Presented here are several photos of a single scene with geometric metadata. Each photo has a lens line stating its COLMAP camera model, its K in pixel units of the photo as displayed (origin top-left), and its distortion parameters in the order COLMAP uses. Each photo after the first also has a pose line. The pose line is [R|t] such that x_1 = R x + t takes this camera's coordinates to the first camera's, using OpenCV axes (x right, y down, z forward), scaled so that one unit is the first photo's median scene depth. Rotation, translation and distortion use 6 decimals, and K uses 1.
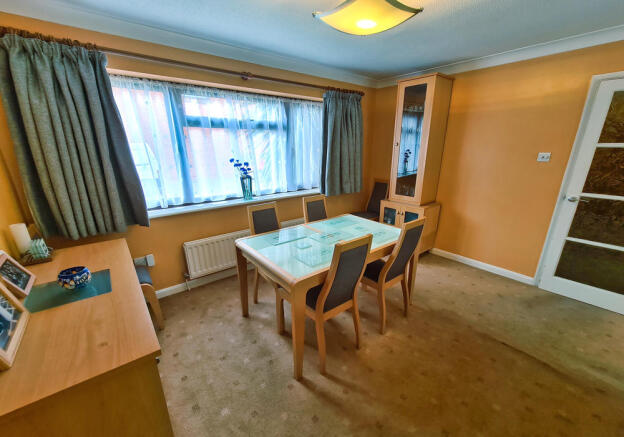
lens RADIAL K [[252.7, 0, 312.9], [0, 252.7, 221.7], [0, 0, 1]] dist [-0.004763, 0.000343]
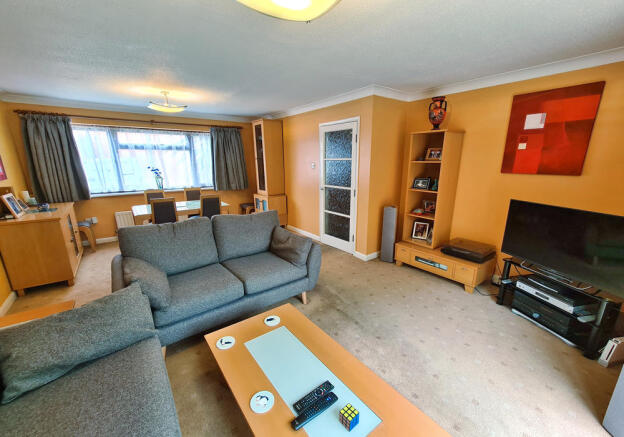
lens RADIAL K [[252.7, 0, 311.3], [0, 252.7, 221.3], [0, 0, 1]] dist [-0.004763, 0.000343]
pose [[0.999800, 0.007342, -0.018589, 1.008402], [-0.008282, 0.998664, -0.051009, 0.248990], [0.018189, 0.051152, 0.998525, -0.841484]]
